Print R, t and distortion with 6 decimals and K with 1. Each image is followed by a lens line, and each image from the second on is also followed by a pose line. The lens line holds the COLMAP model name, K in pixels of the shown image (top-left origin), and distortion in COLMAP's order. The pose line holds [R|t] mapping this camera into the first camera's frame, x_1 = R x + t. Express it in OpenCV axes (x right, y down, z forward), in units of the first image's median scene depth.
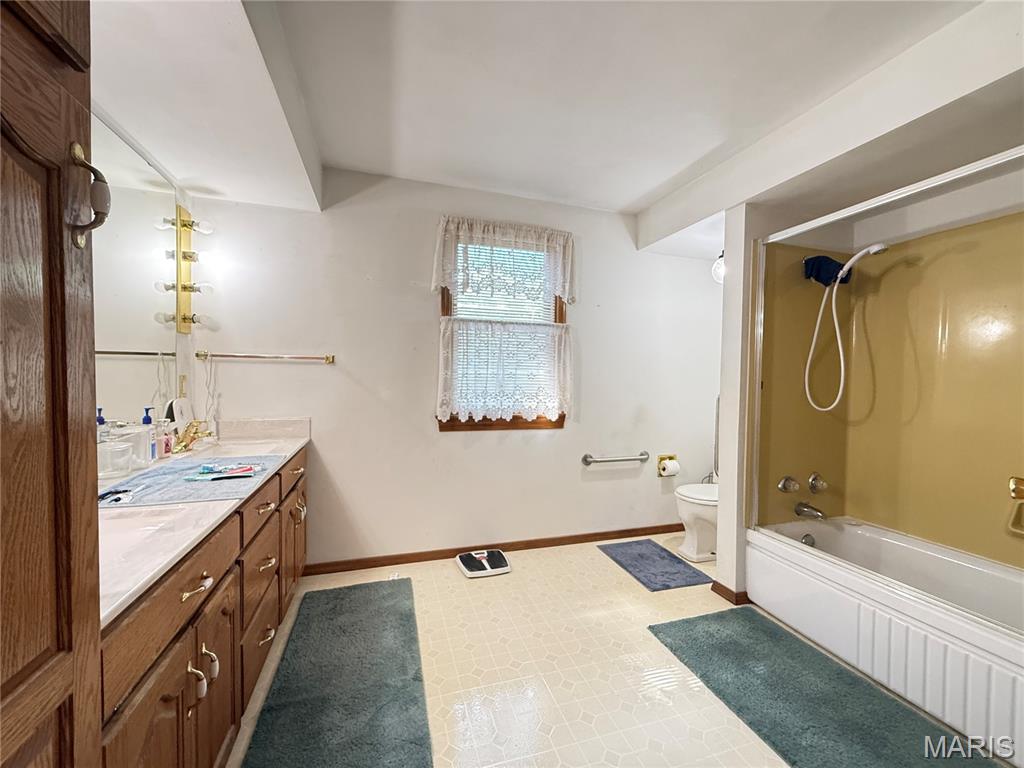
lens RADIAL K [[405.9, 0, 514.4], [0, 405.9, 387.8], [0, 0, 1]] dist [0.001406, -0.000428]
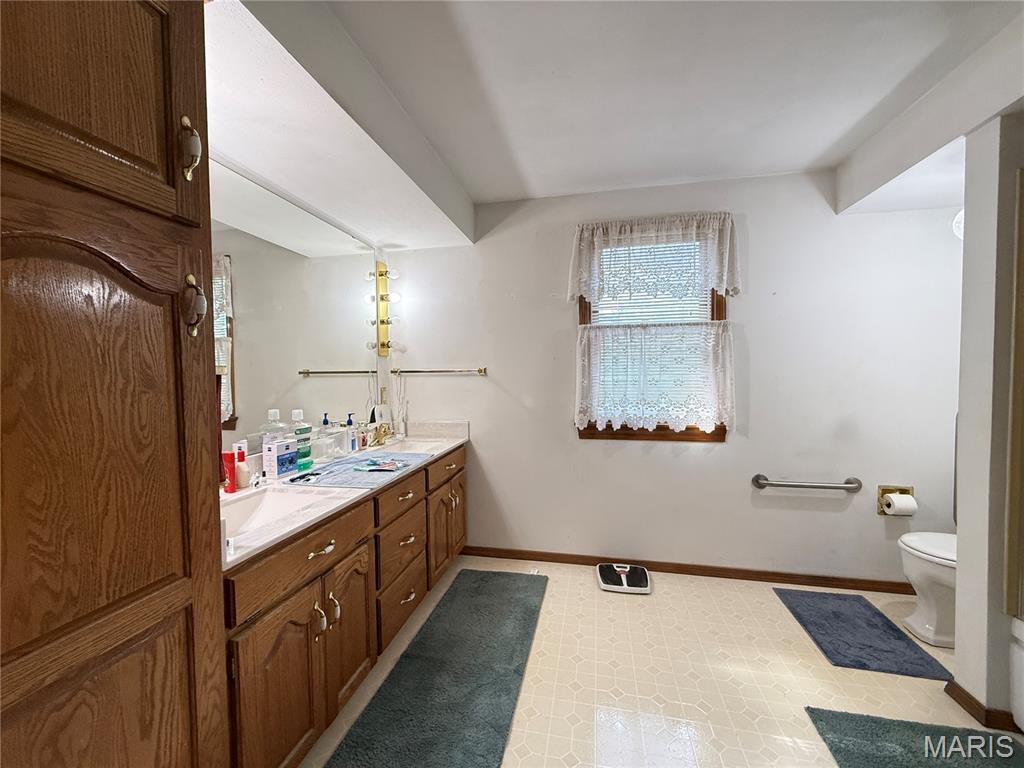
lens RADIAL K [[405.9, 0, 512.2], [0, 405.9, 387.8], [0, 0, 1]] dist [0.001406, -0.000428]
pose [[0.870558, -0.005955, -0.492029, 0.191232], [0.009430, 0.999945, 0.004582, -0.028359], [0.491975, -0.008629, 0.870567, 0.042280]]
